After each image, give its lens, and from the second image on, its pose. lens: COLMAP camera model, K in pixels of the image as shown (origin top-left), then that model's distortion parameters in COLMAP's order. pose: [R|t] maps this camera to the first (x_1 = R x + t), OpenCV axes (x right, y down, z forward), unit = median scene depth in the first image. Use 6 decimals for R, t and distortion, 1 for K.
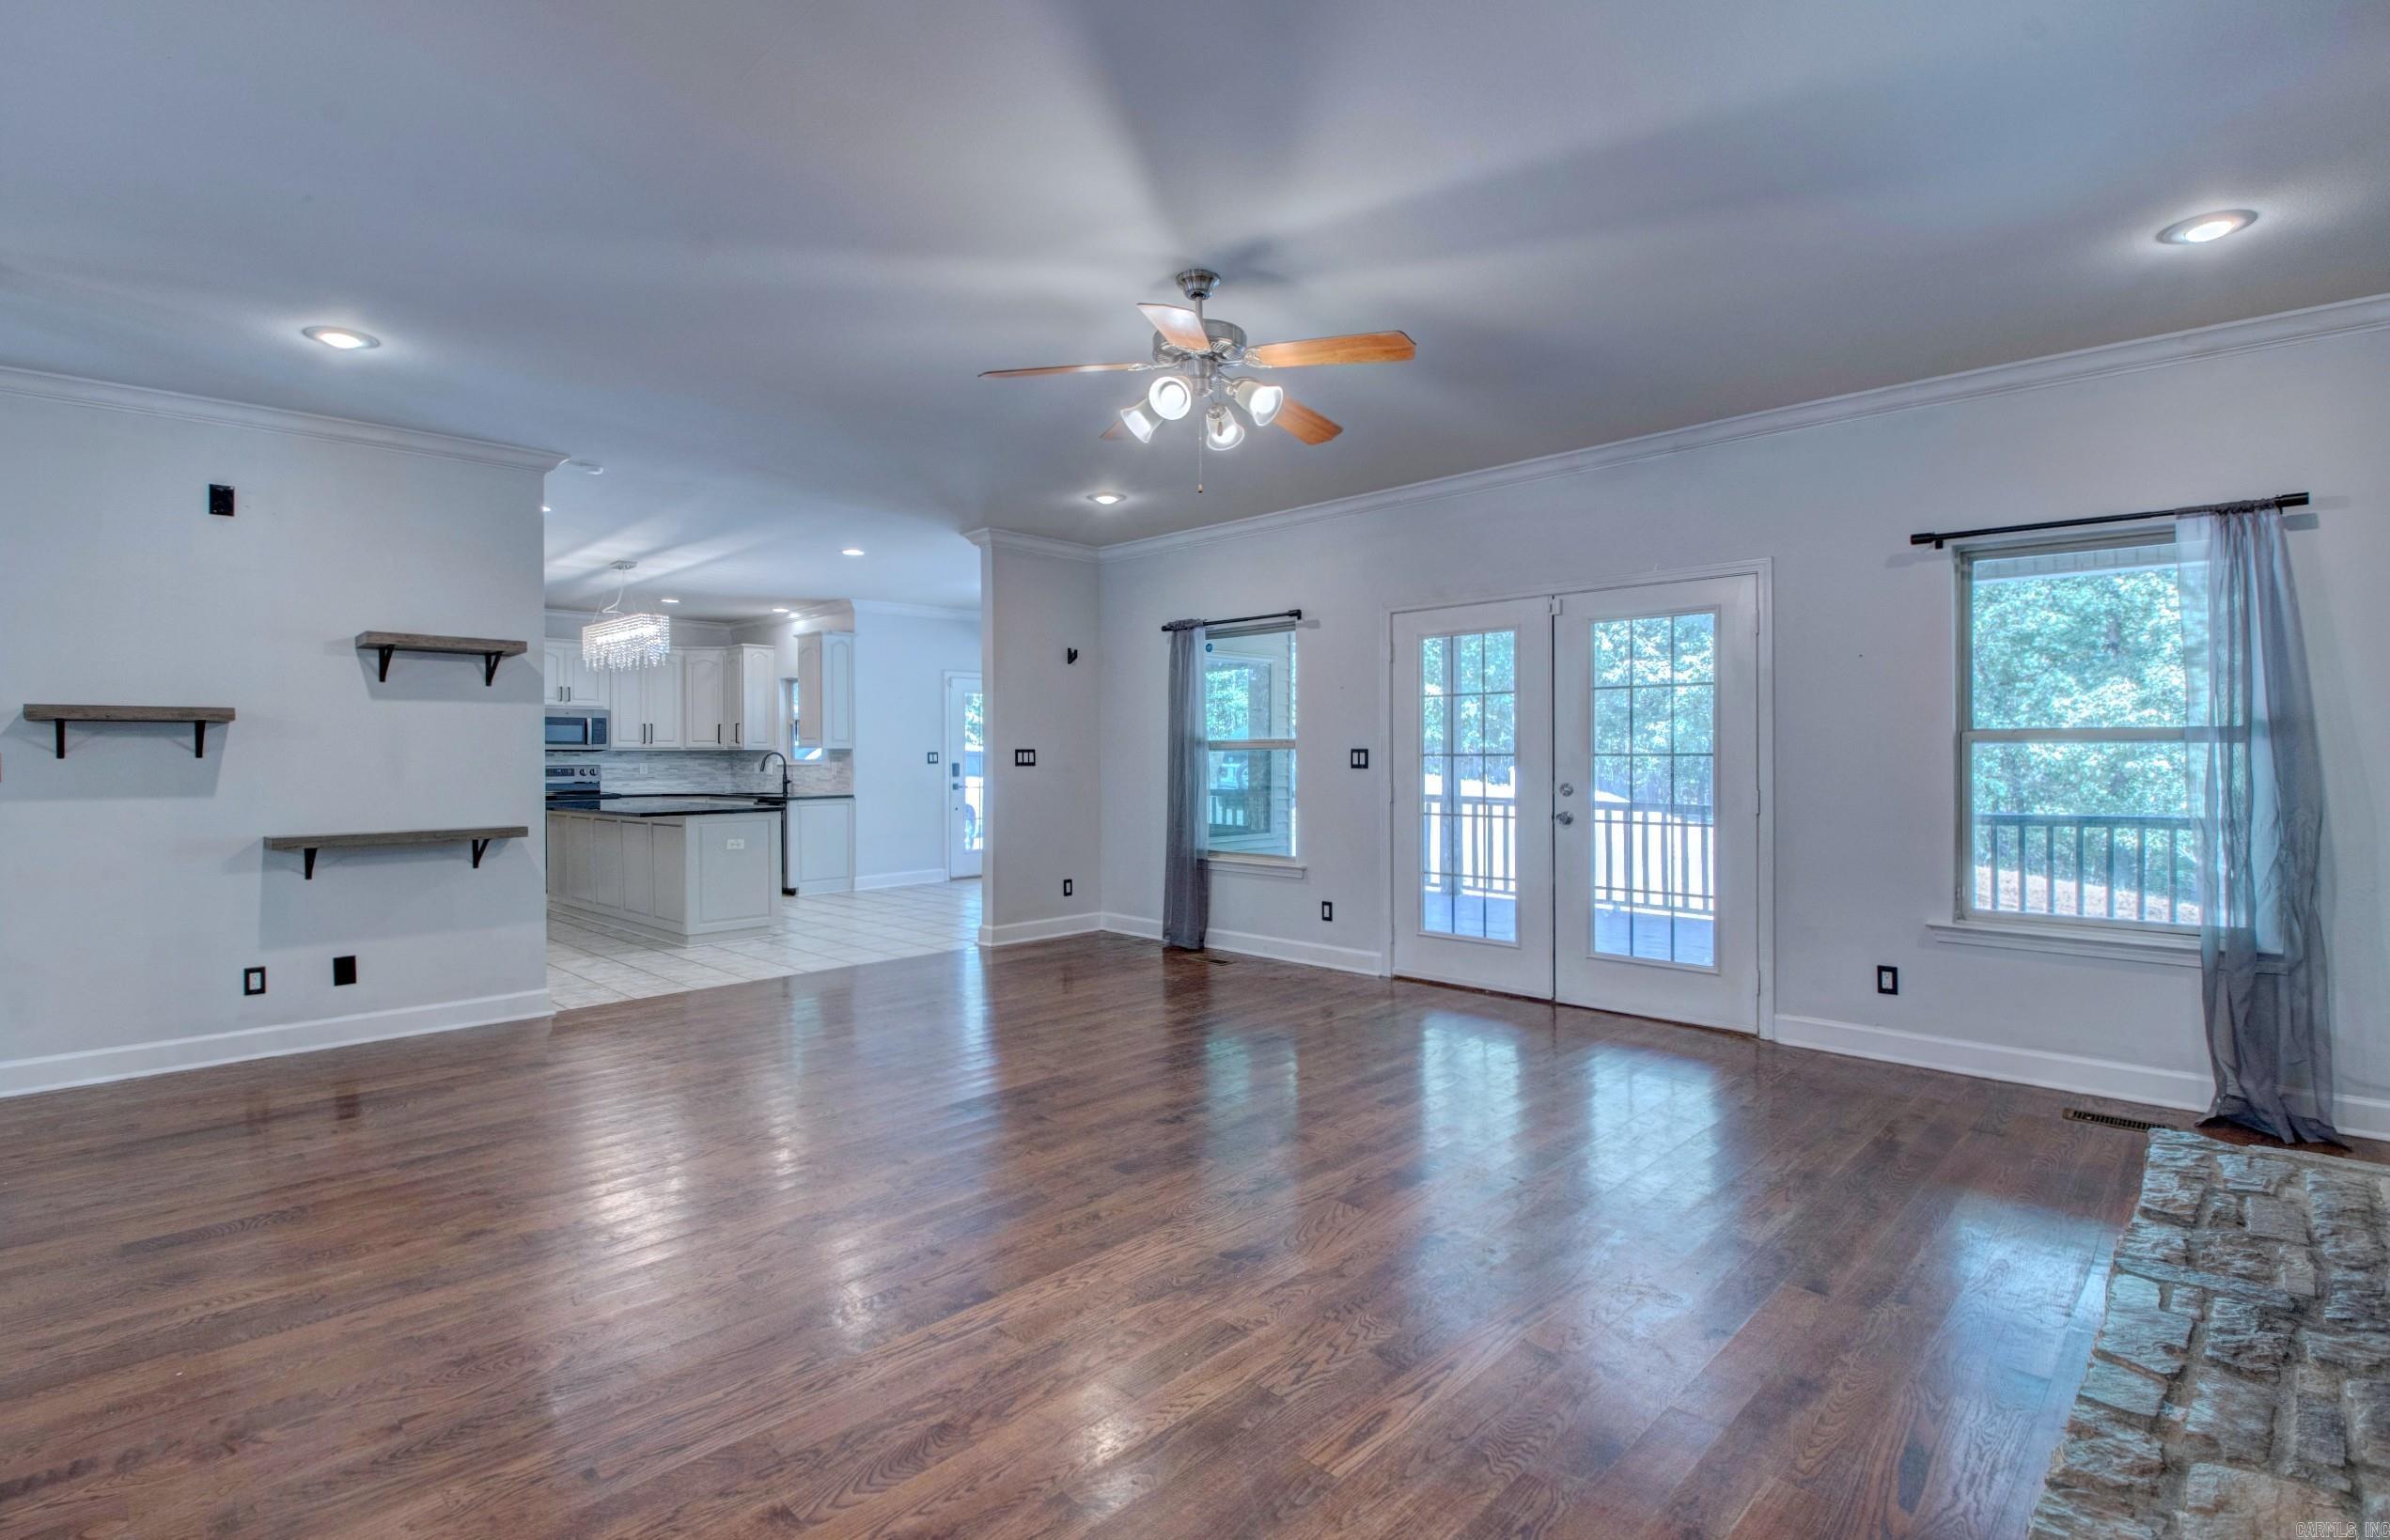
lens RADIAL K [[1104.7, 0, 1194.7], [0, 1104.7, 759.9], [0, 0, 1]] dist [-0.004858, -0.013684]
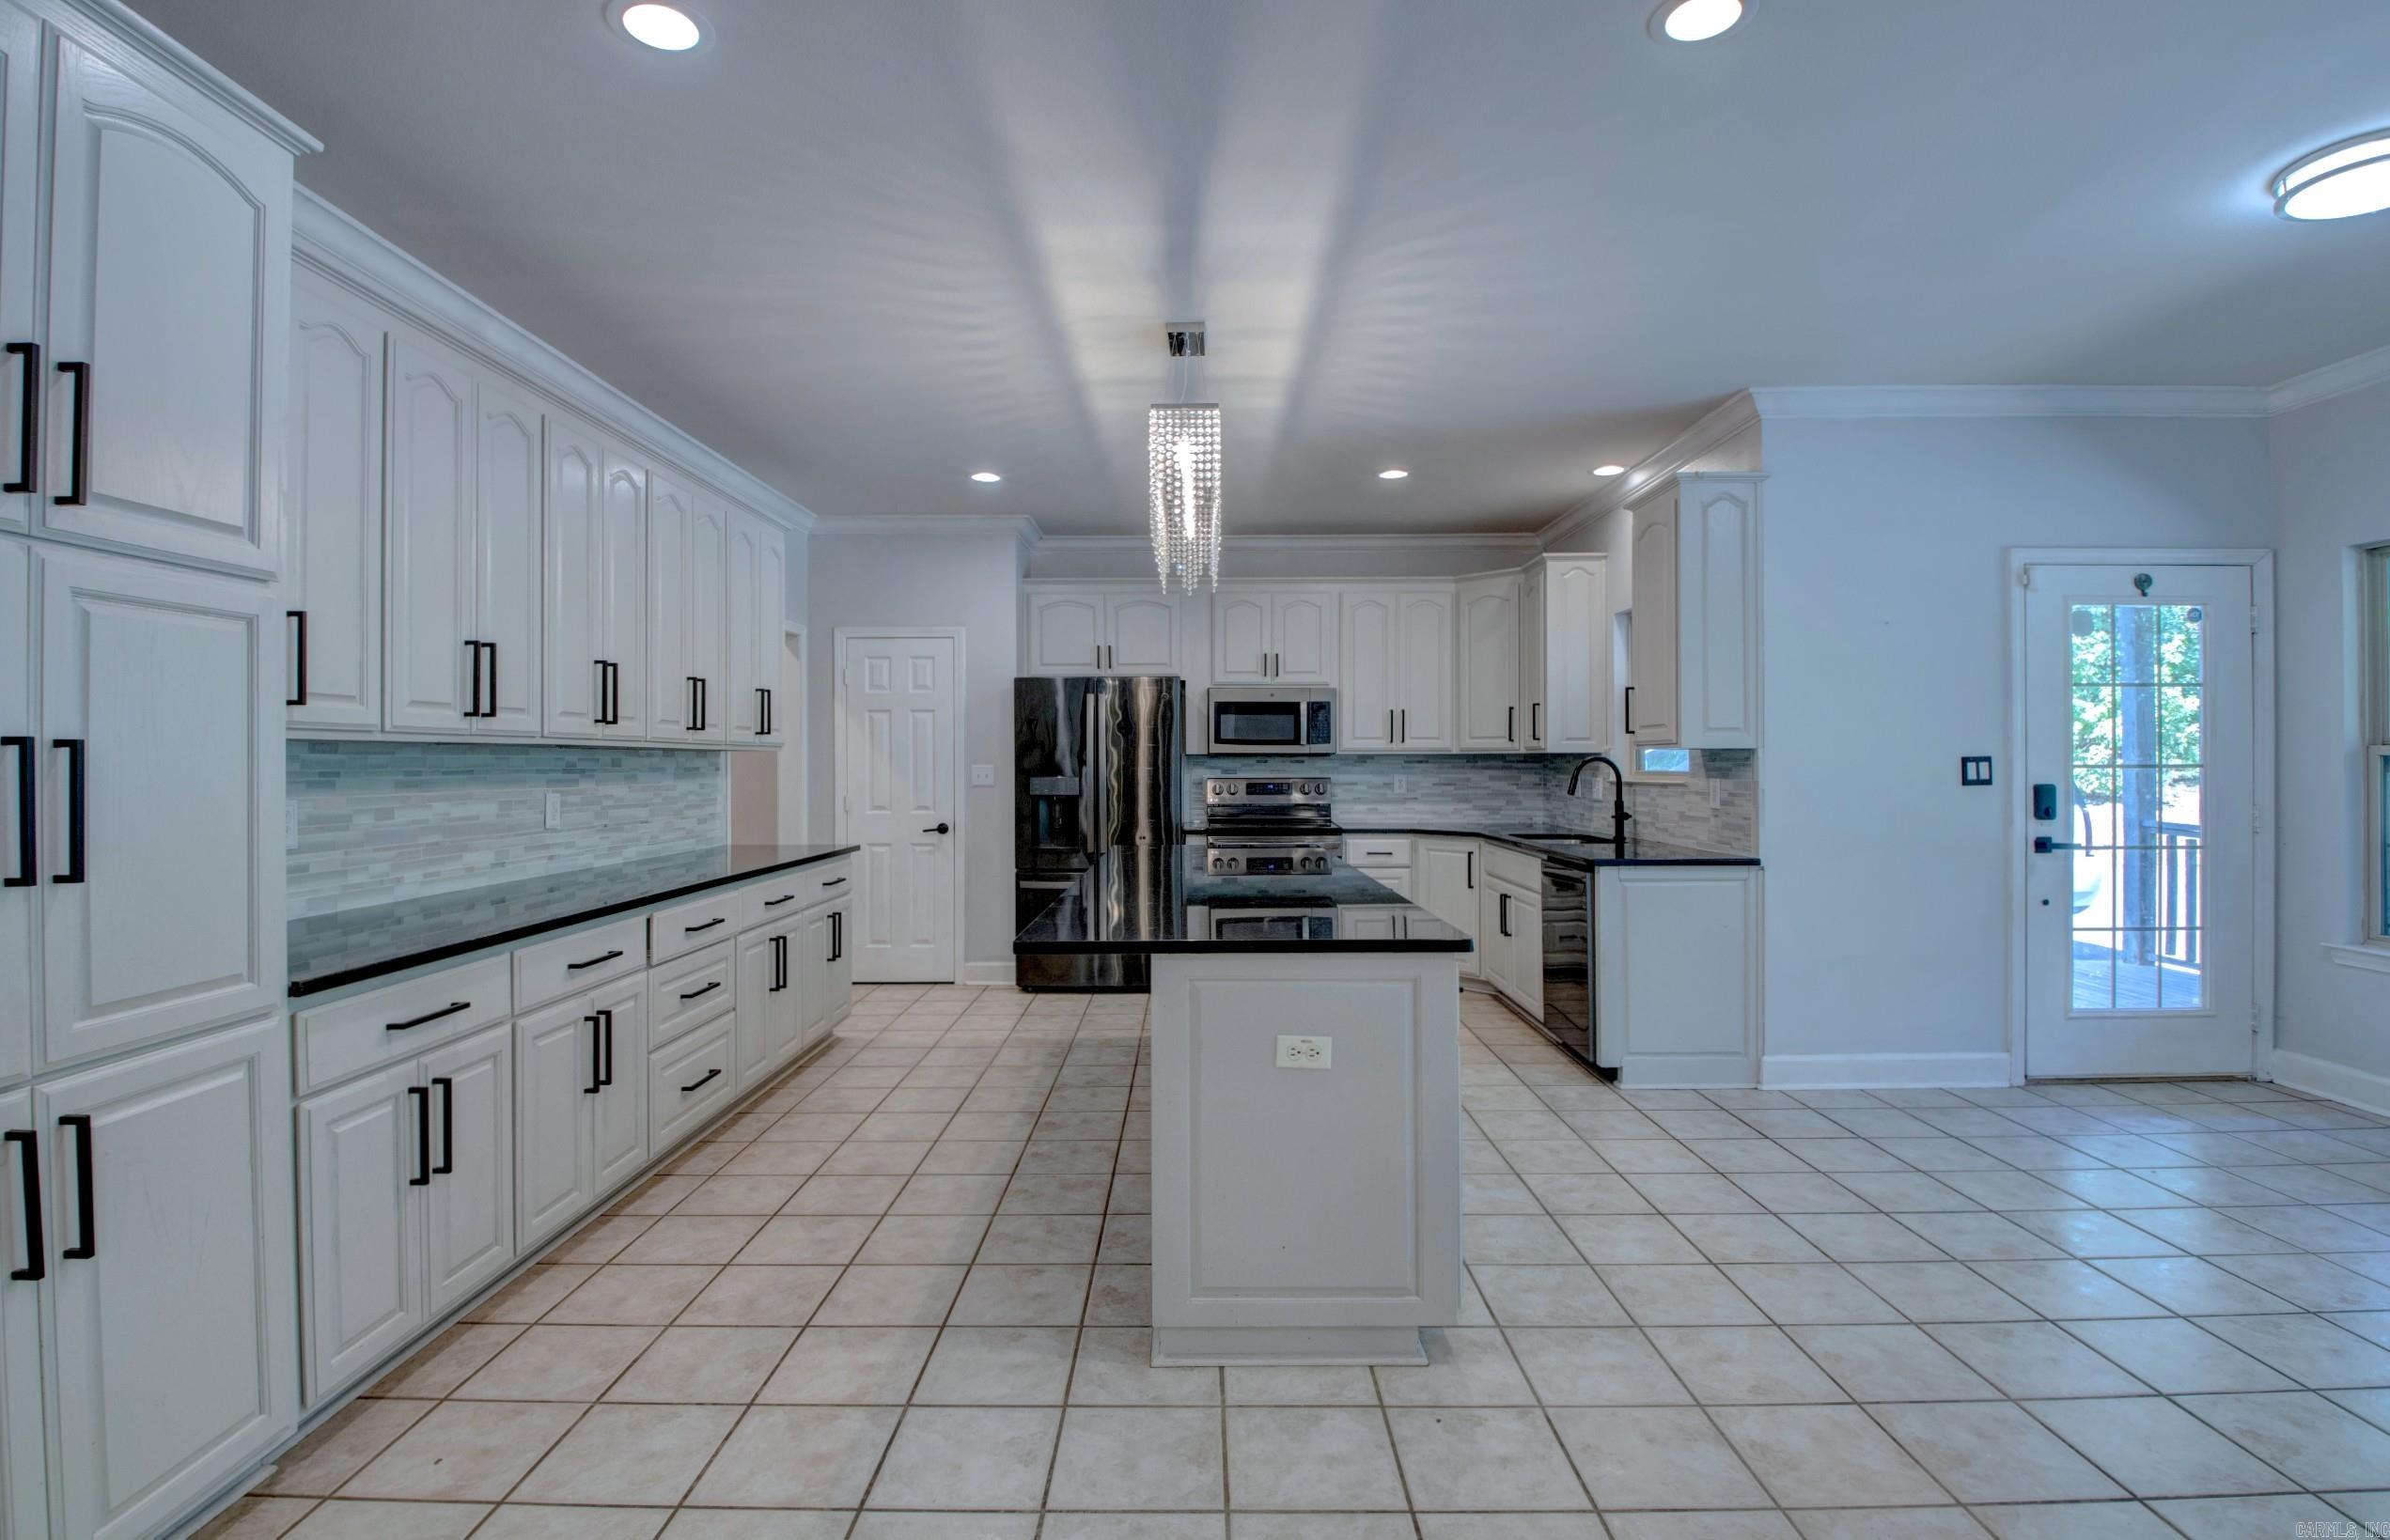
lens RADIAL K [[1104.7, 0, 1180.3], [0, 1104.7, 757.2], [0, 0, 1]] dist [-0.004858, -0.013684]
pose [[0.681181, -0.000647, -0.732115, -0.241328], [-0.003777, 0.999983, -0.004398, -0.006738], [0.732105, 0.005761, 0.681167, 0.879895]]
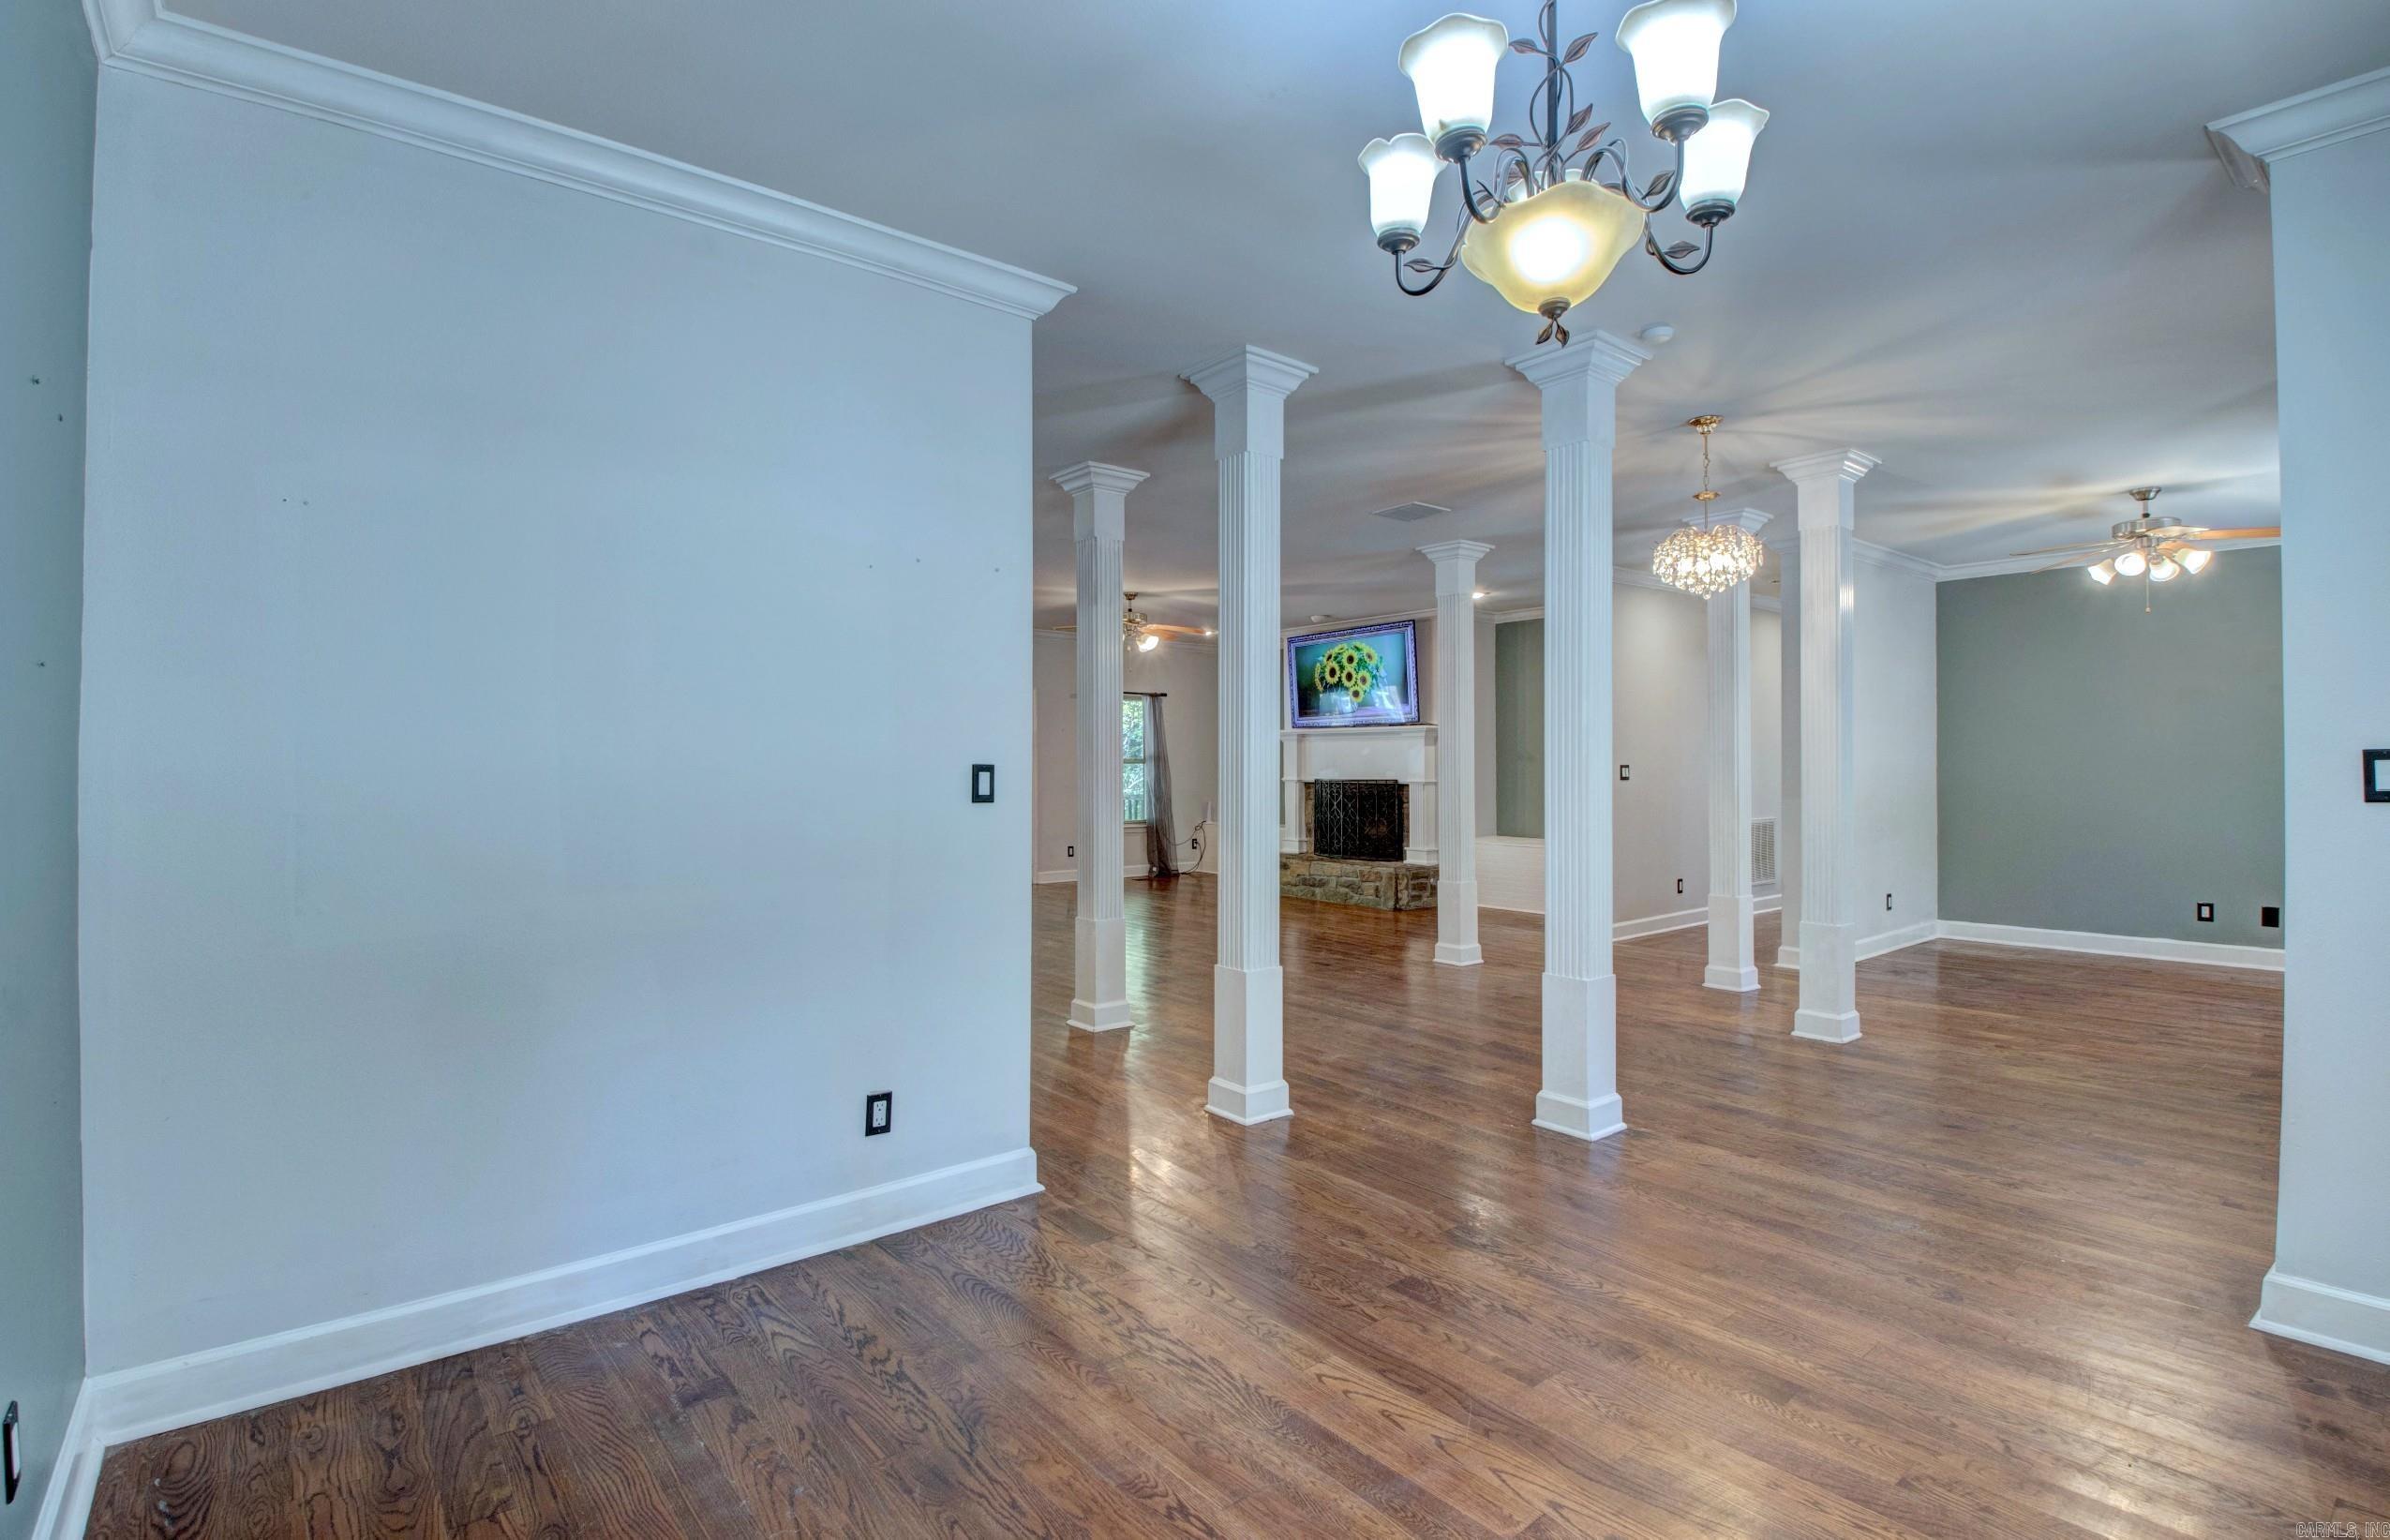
lens RADIAL K [[1104.8, 0, 1194.5], [0, 1104.8, 760.1], [0, 0, 1]] dist [-0.004858, -0.013684]
pose [[0.120697, 0.010106, 0.992638, -1.388931], [0.003896, 0.999936, -0.010654, 0.005972], [-0.992682, 0.005153, 0.120650, 0.259167]]
